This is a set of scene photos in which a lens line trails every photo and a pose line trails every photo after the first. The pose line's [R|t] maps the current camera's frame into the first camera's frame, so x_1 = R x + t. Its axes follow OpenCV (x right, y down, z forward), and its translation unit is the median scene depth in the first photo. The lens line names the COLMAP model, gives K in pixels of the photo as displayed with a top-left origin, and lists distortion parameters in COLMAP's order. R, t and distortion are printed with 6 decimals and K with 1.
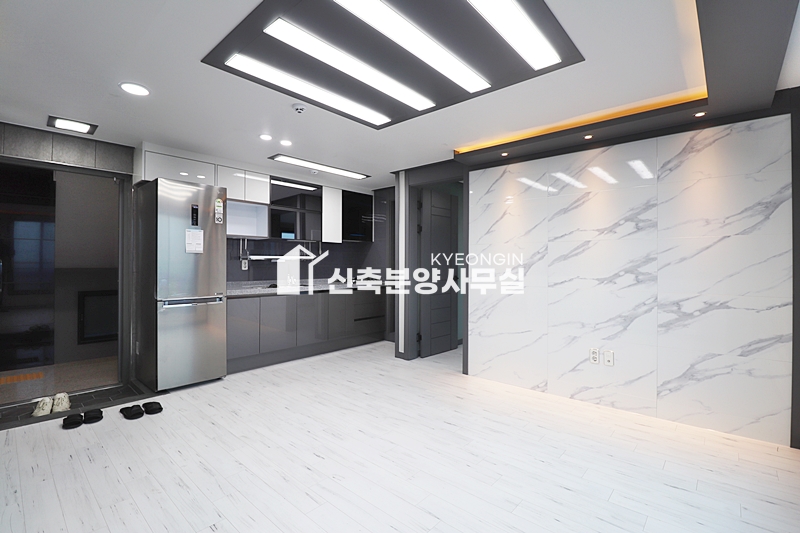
lens RADIAL K [[370.3, 0, 396.2], [0, 370.3, 262.5], [0, 0, 1]] dist [-0.011513, -0.007215]
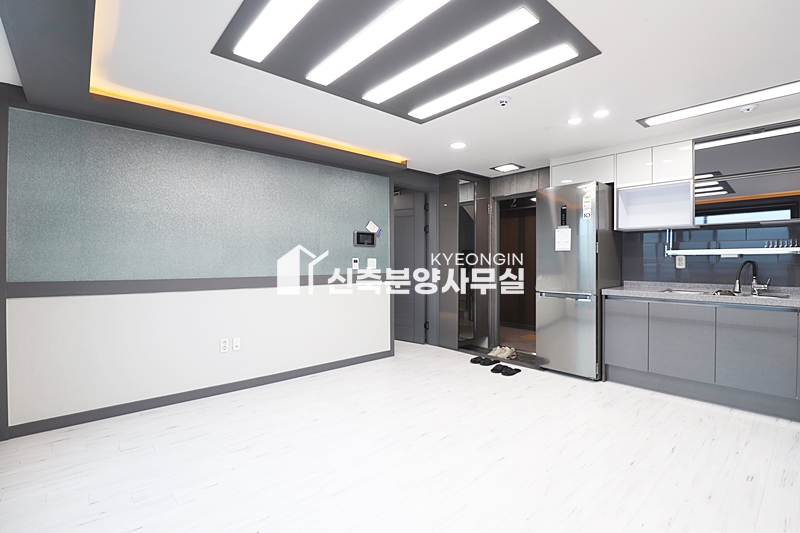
lens RADIAL K [[370.3, 0, 410.8], [0, 370.3, 265.2], [0, 0, 1]] dist [-0.011513, -0.007215]
pose [[-0.106860, 0.008111, -0.994241, 0.615105], [0.003830, 0.999963, 0.007746, 0.007008], [0.994267, -0.002980, -0.106887, 0.728825]]
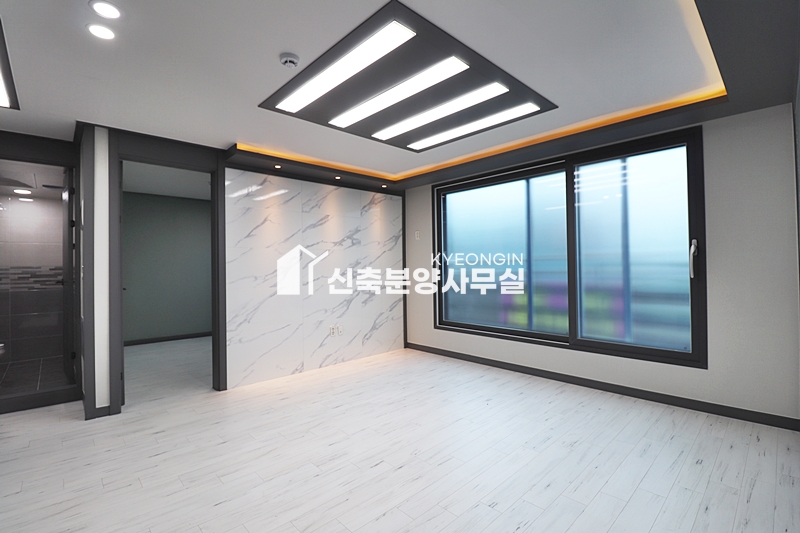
lens RADIAL K [[370.3, 0, 402.3], [0, 370.3, 262.5], [0, 0, 1]] dist [-0.011513, -0.007215]
pose [[0.063880, 0.003918, 0.997950, -0.842798], [0.011487, 0.999923, -0.004661, -0.001051], [-0.997891, 0.011761, 0.063830, 0.619375]]
